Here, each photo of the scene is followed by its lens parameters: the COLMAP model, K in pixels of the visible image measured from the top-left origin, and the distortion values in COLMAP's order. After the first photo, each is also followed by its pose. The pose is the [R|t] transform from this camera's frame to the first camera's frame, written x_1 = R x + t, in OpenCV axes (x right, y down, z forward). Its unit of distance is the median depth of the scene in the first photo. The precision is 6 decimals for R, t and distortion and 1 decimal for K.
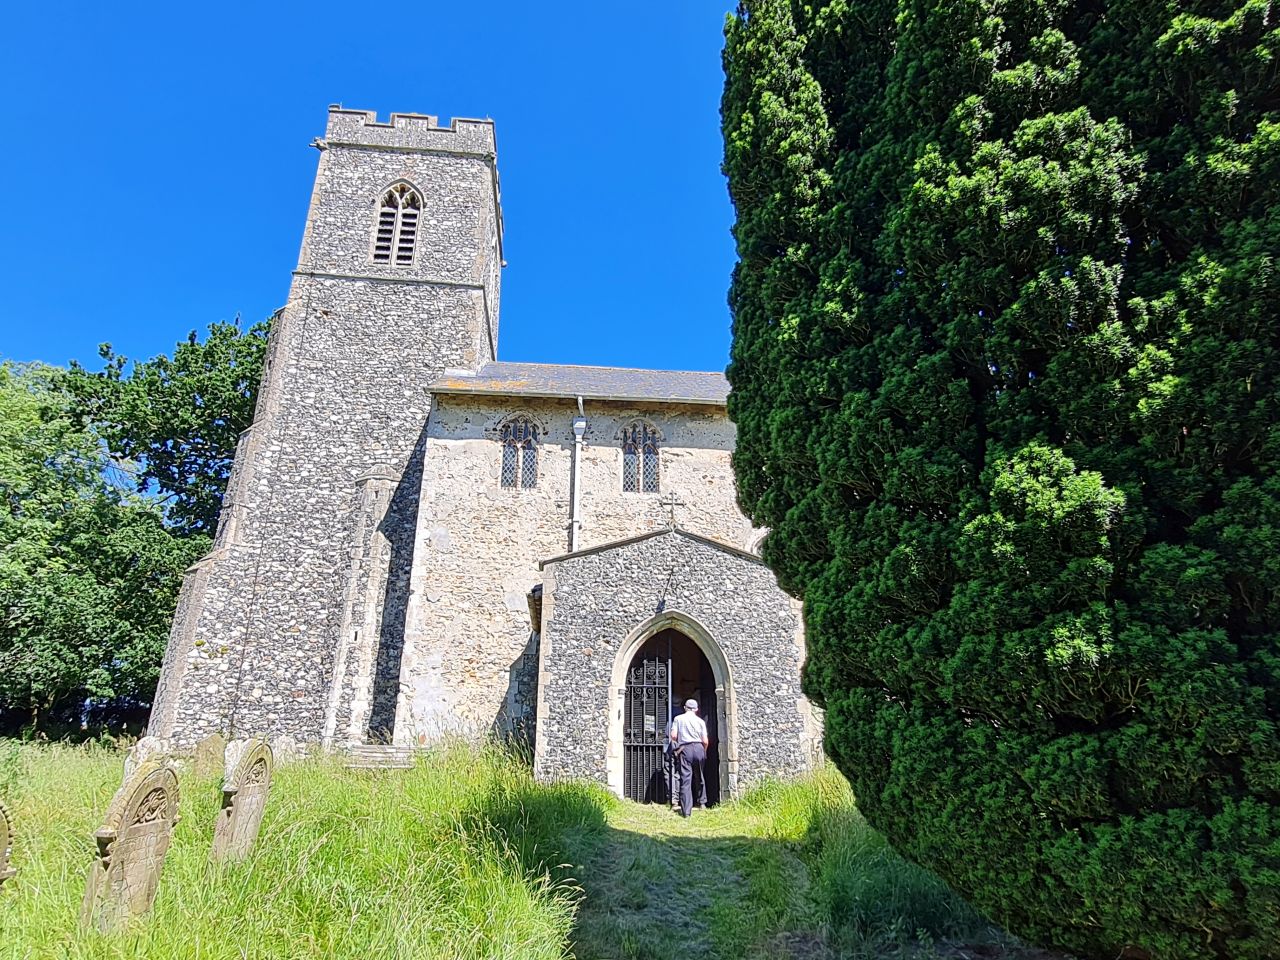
lens RADIAL K [[692.0, 0, 640.0], [0, 692.0, 480.0], [0, 0, 1]] dist [0.000191, 0.000673]
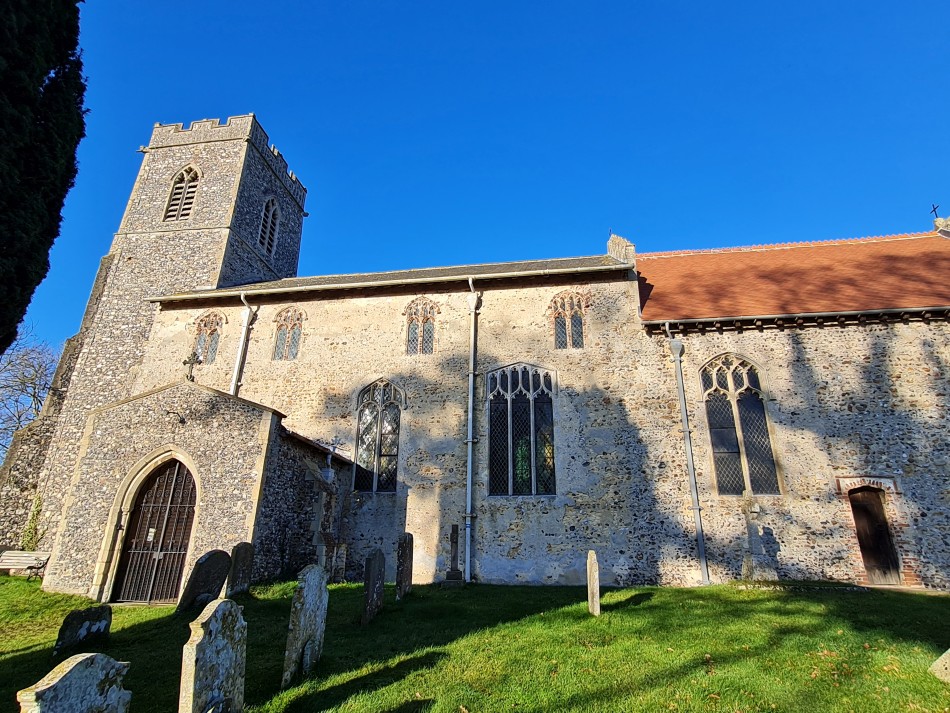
lens RADIAL K [[467.1, 0, 476.5], [0, 467.1, 360.3], [0, 0, 1]] dist [0.000279, 0.000791]
pose [[0.975105, -0.081173, -0.206353, 0.496386], [0.079141, 0.996699, -0.018097, 0.058956], [0.207141, 0.001316, 0.978310, 0.176655]]
